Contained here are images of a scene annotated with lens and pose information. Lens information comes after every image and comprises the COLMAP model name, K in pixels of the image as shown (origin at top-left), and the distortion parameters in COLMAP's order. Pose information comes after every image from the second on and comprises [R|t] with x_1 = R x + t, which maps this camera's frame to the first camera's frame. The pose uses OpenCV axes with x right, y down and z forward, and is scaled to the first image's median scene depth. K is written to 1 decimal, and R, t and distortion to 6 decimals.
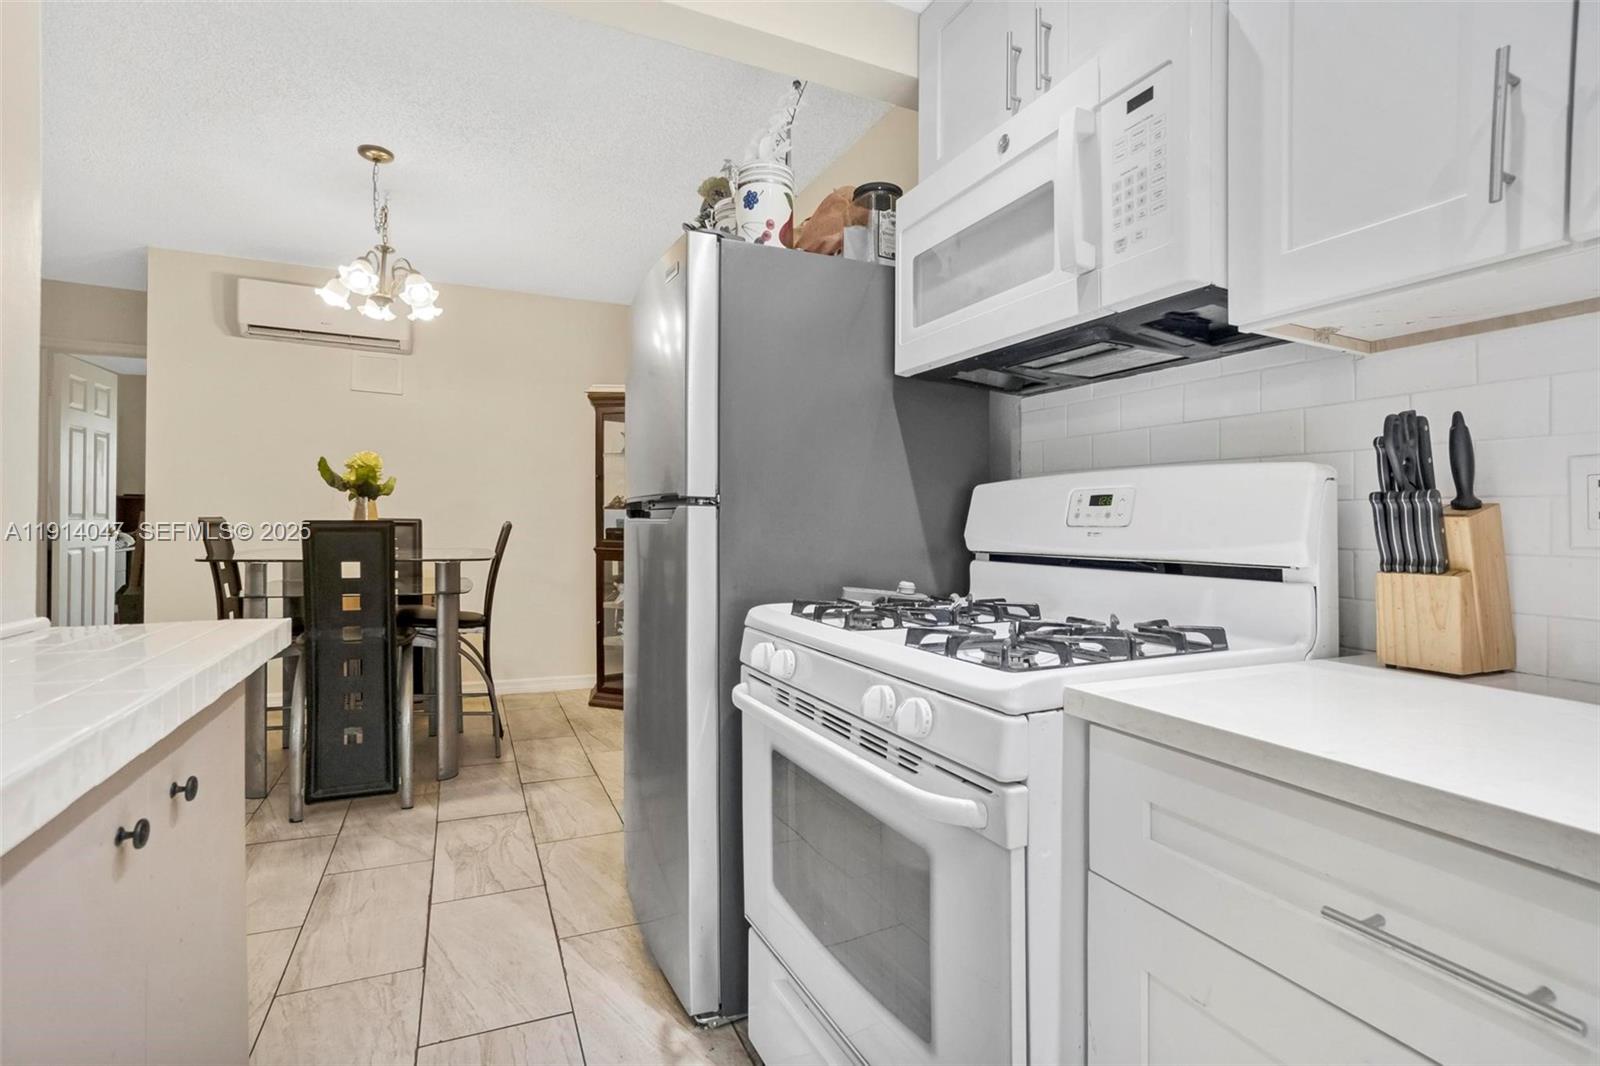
lens RADIAL K [[742.4, 0, 785.8], [0, 742.4, 528.9], [0, 0, 1]] dist [-0.054786, 0.024600]
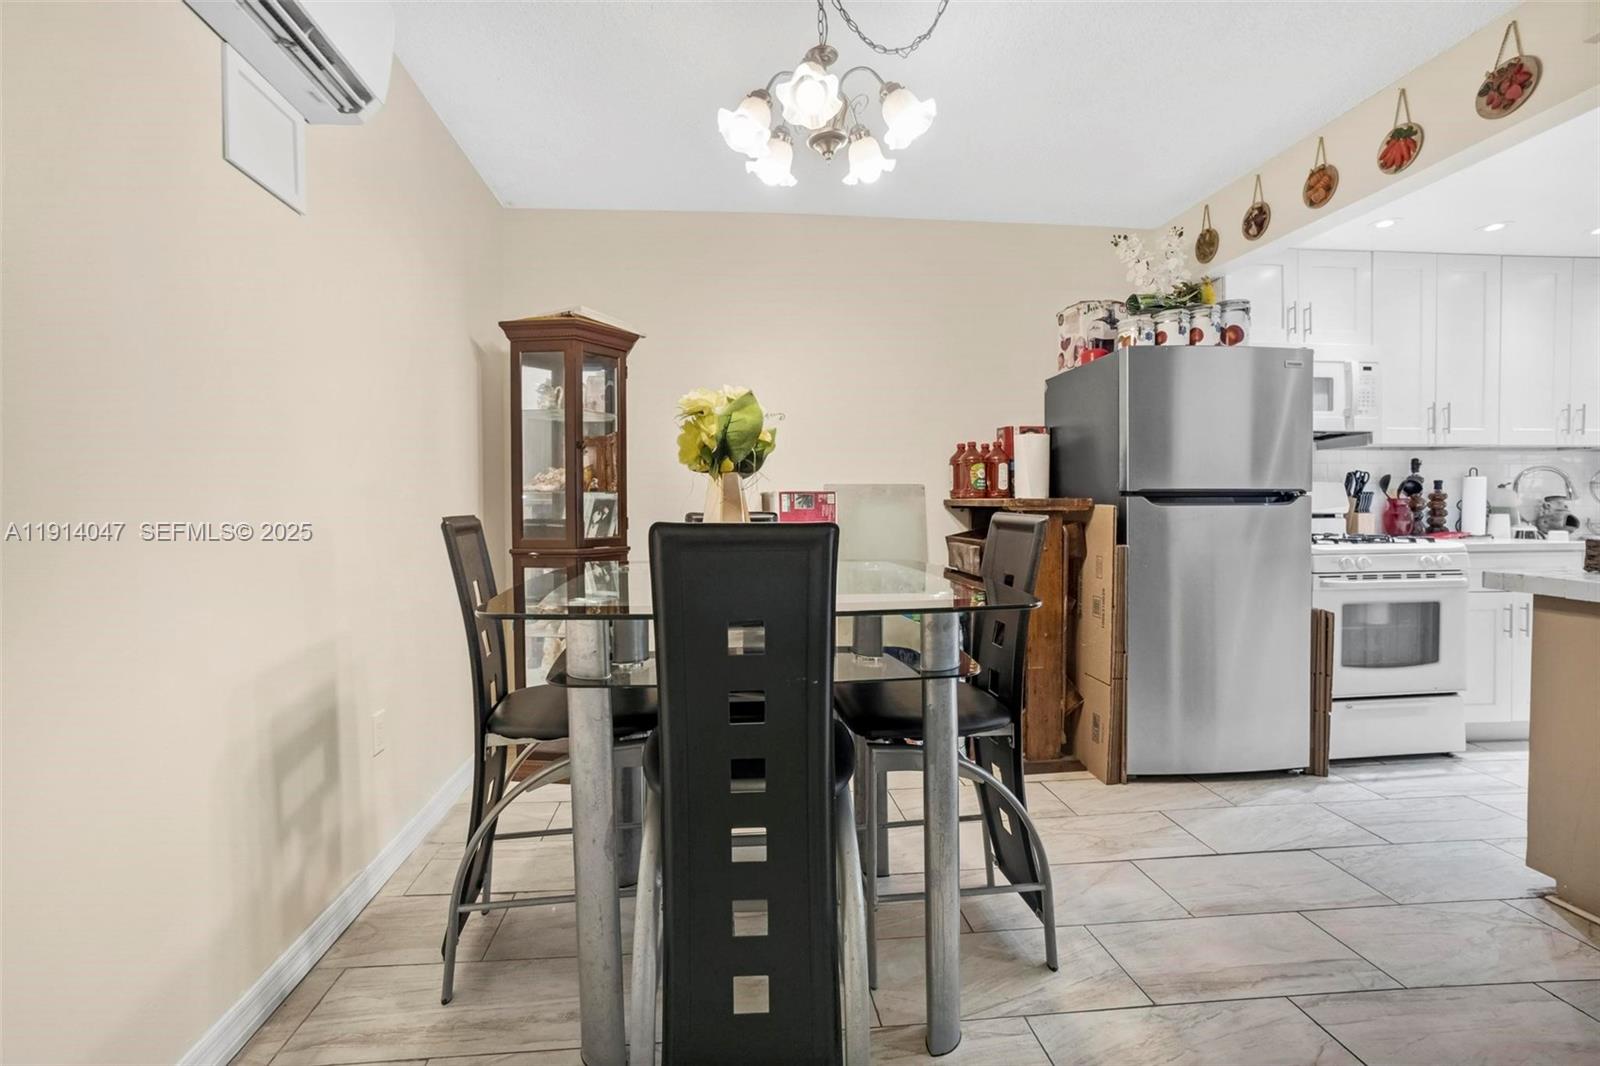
lens RADIAL K [[706.1, 0, 795.9], [0, 706.1, 511.3], [0, 0, 1]] dist [-0.044660, 0.018431]
pose [[0.318873, -0.029183, 0.947348, -1.293492], [0.020330, 0.999507, 0.023946, -0.035466], [-0.947579, 0.011624, 0.319309, 0.975334]]
